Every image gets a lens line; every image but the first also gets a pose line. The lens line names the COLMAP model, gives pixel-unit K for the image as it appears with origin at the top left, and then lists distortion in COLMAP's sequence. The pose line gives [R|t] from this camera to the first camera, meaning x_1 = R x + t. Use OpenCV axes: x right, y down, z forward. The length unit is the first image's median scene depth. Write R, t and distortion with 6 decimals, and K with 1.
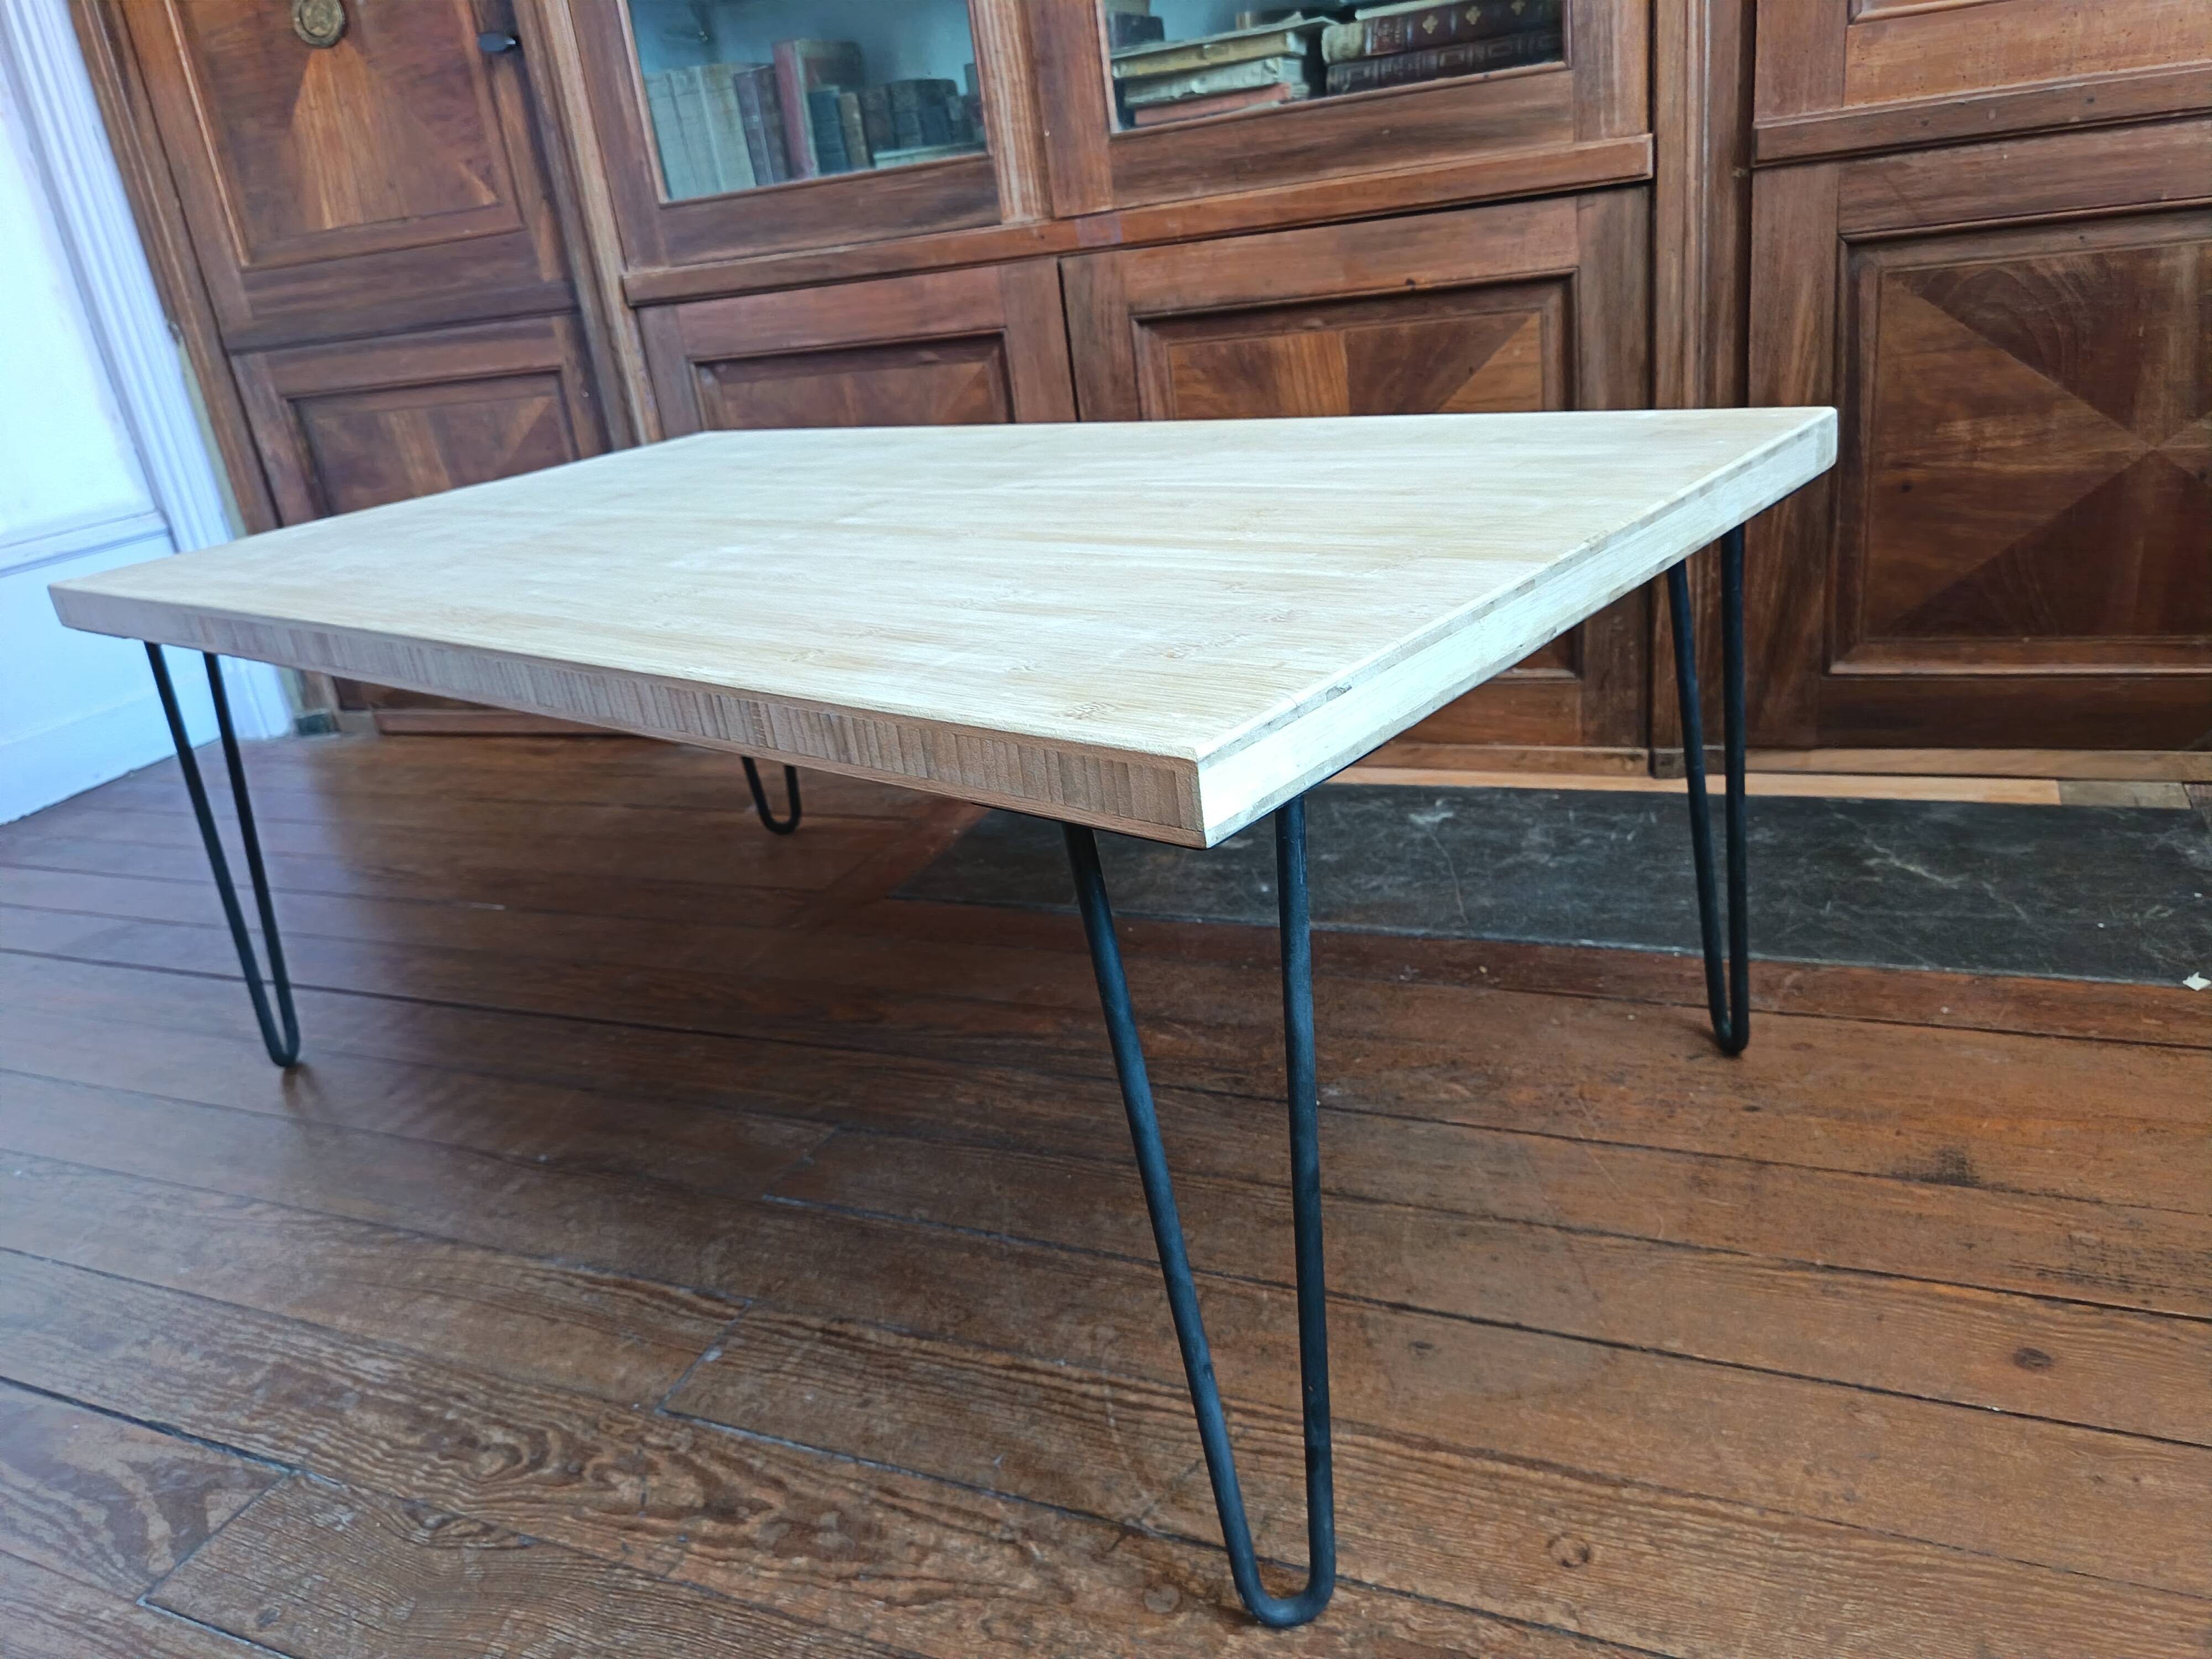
lens RADIAL K [[1552.4, 0, 1099.0], [0, 1552.4, 842.5], [0, 0, 1]] dist [0.015690, -0.030638]
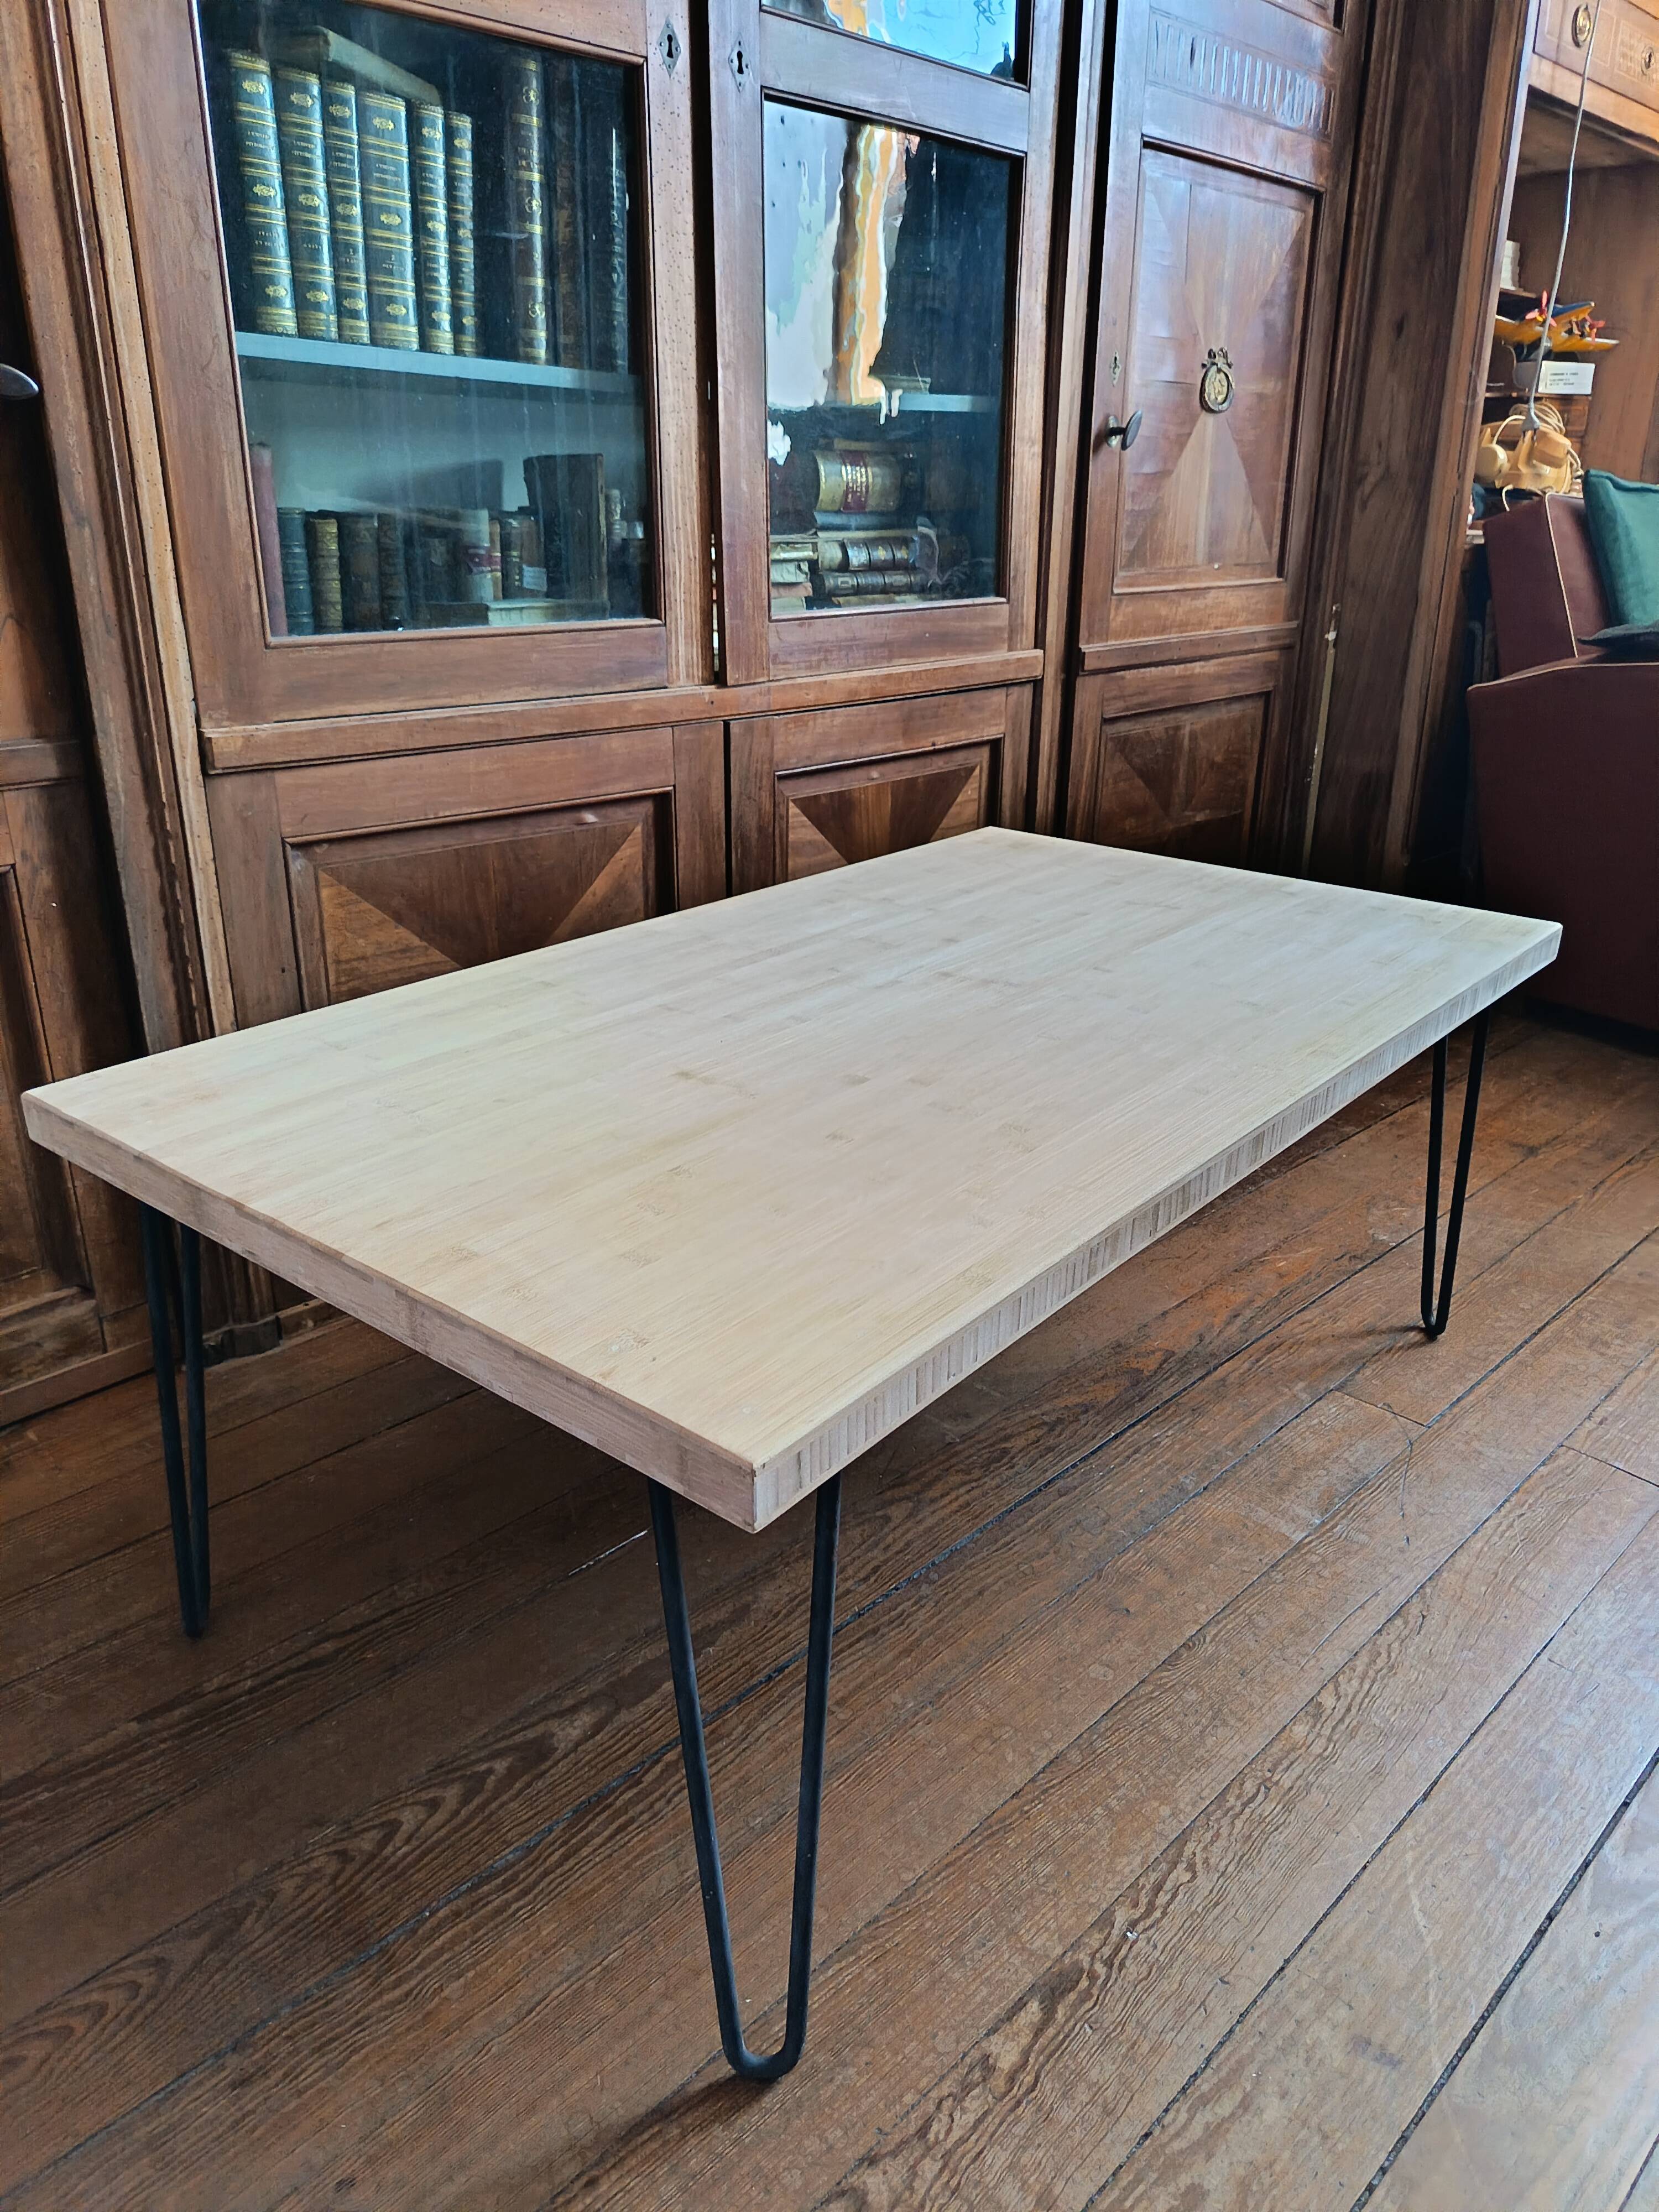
lens RADIAL K [[1552.4, 0, 832.9], [0, 1552.4, 1086.4], [0, 0, 1]] dist [0.015690, -0.030638]
pose [[0.354637, -0.211994, 0.910654, -1.565732], [0.298034, 0.948784, 0.104806, -0.348239], [-0.886233, 0.234237, 0.399656, 0.865947]]
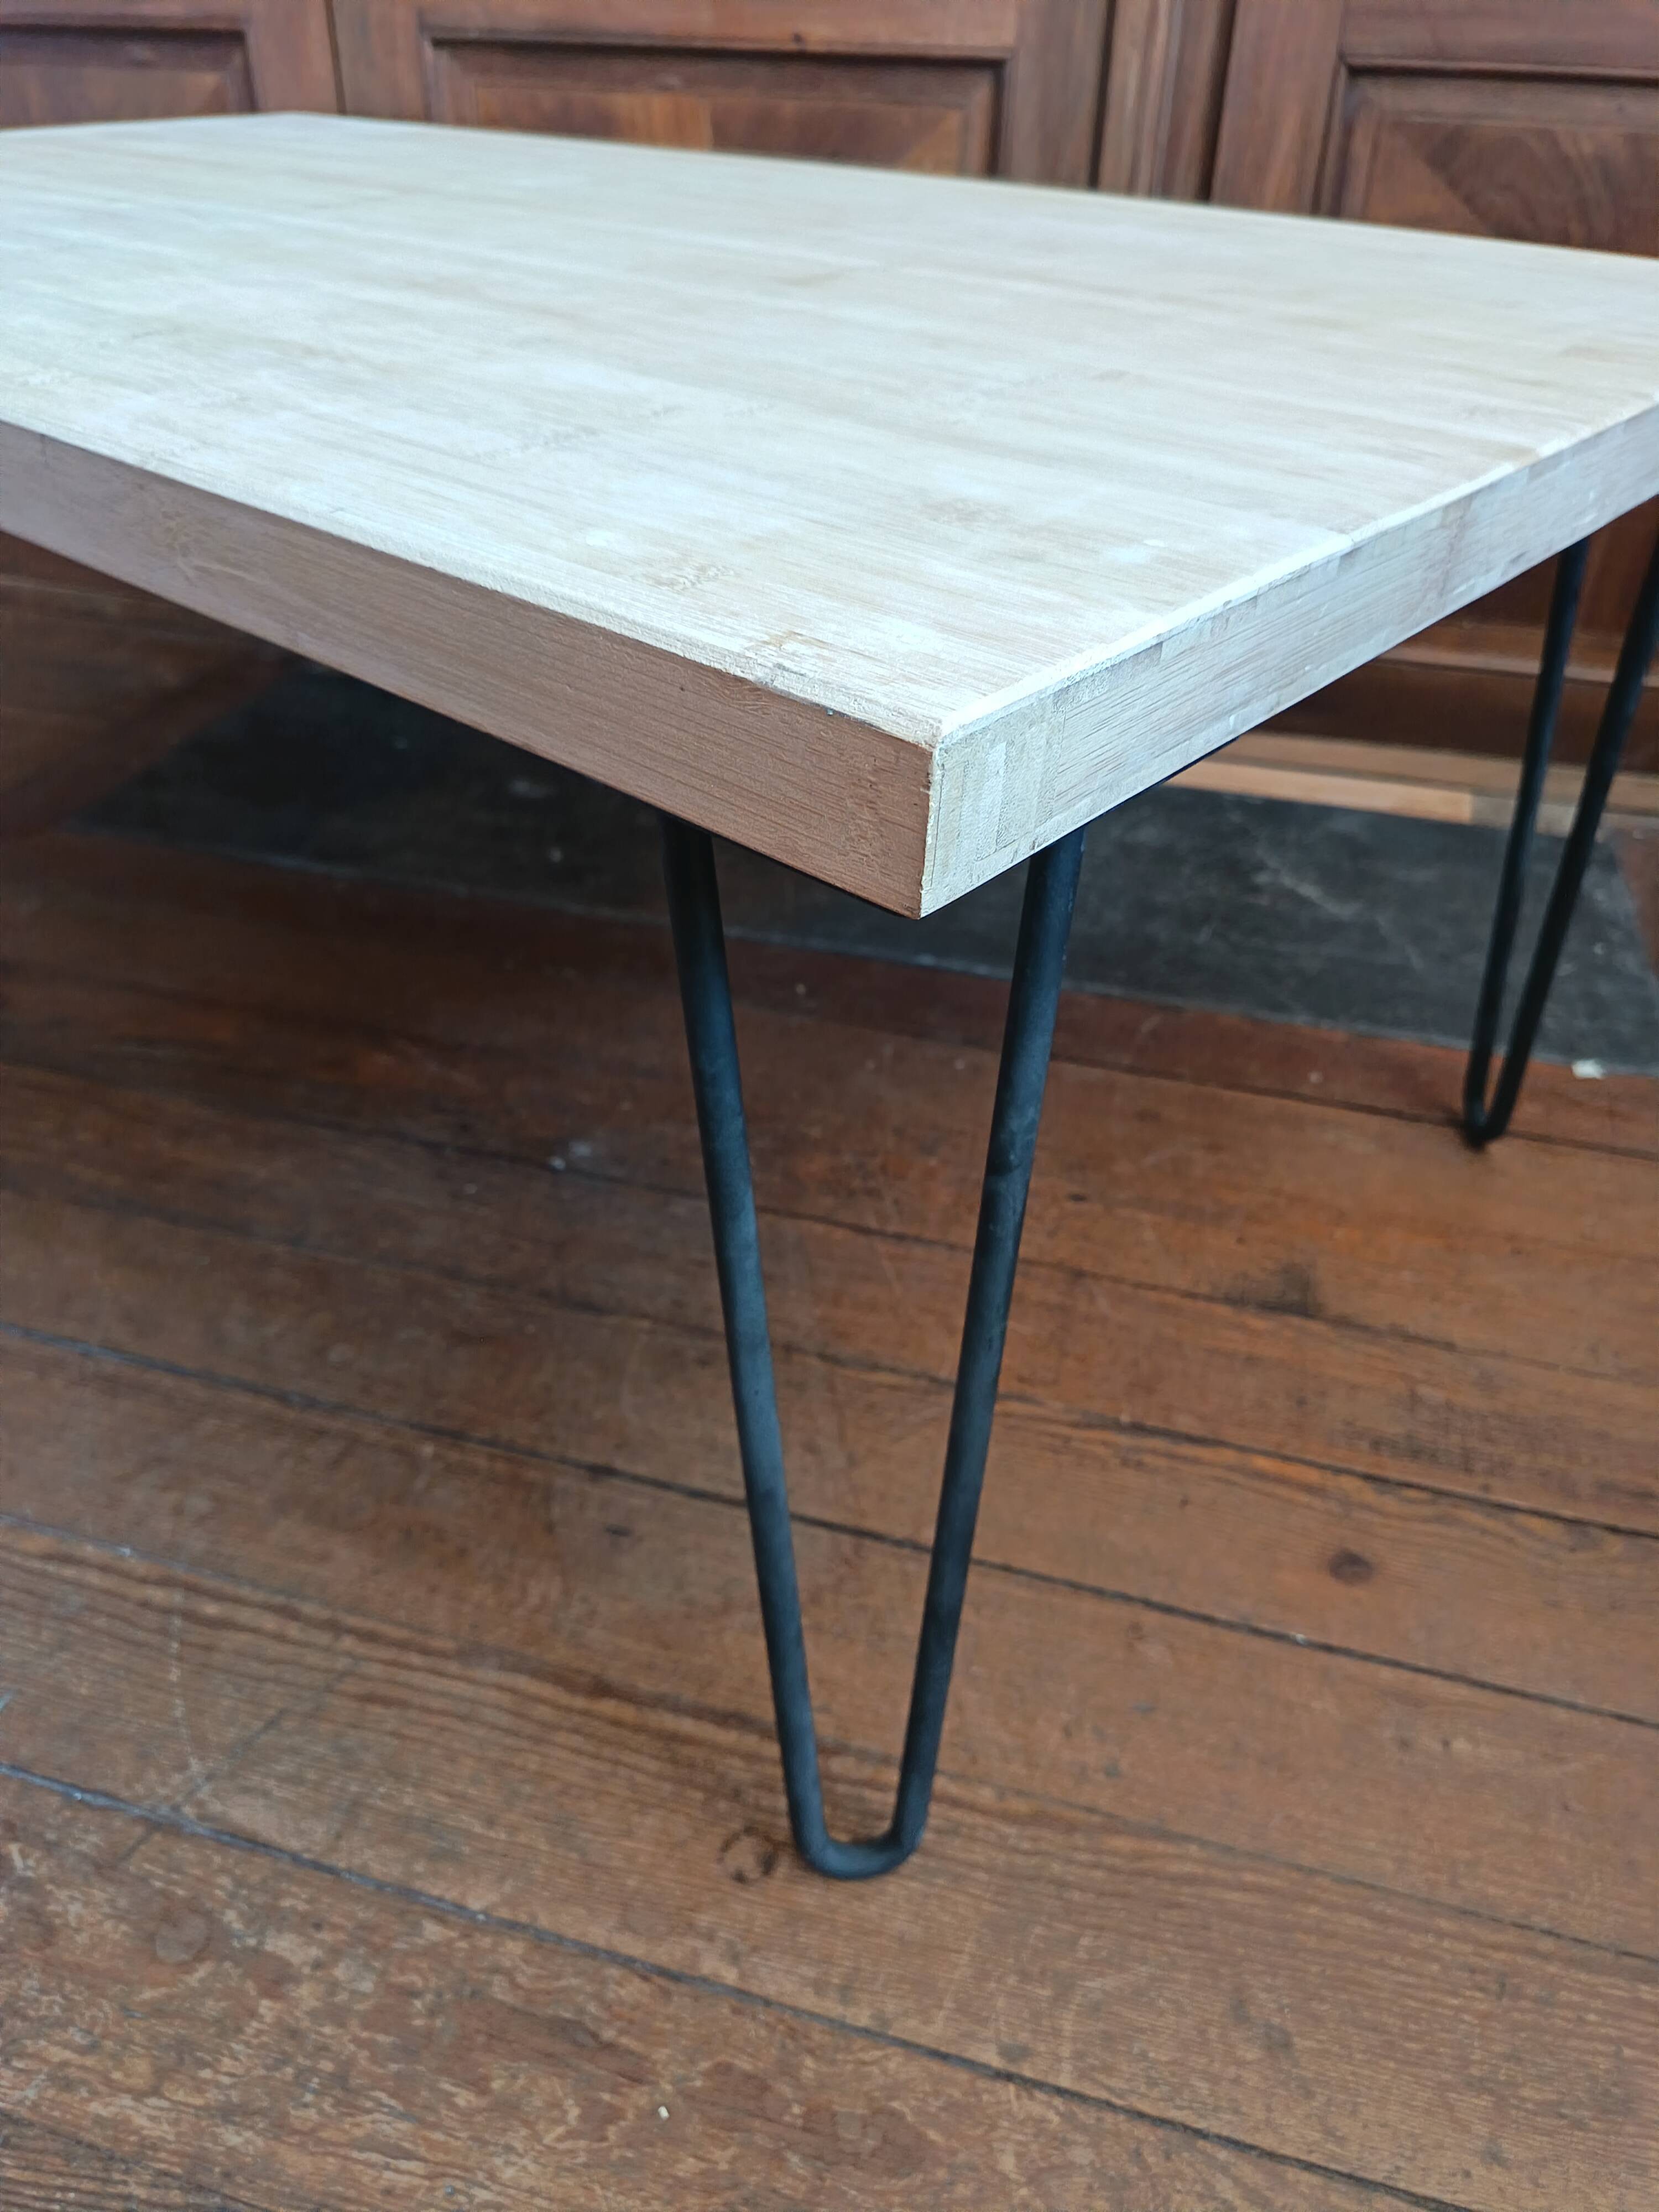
lens RADIAL K [[1552.4, 0, 829.3], [0, 1552.4, 1106.0], [0, 0, 1]] dist [0.015690, -0.030638]
pose [[0.979323, 0.036506, 0.198982, 0.122358], [-0.081427, 0.971523, 0.222513, -0.046358], [-0.185193, -0.234115, 0.954408, 0.247894]]
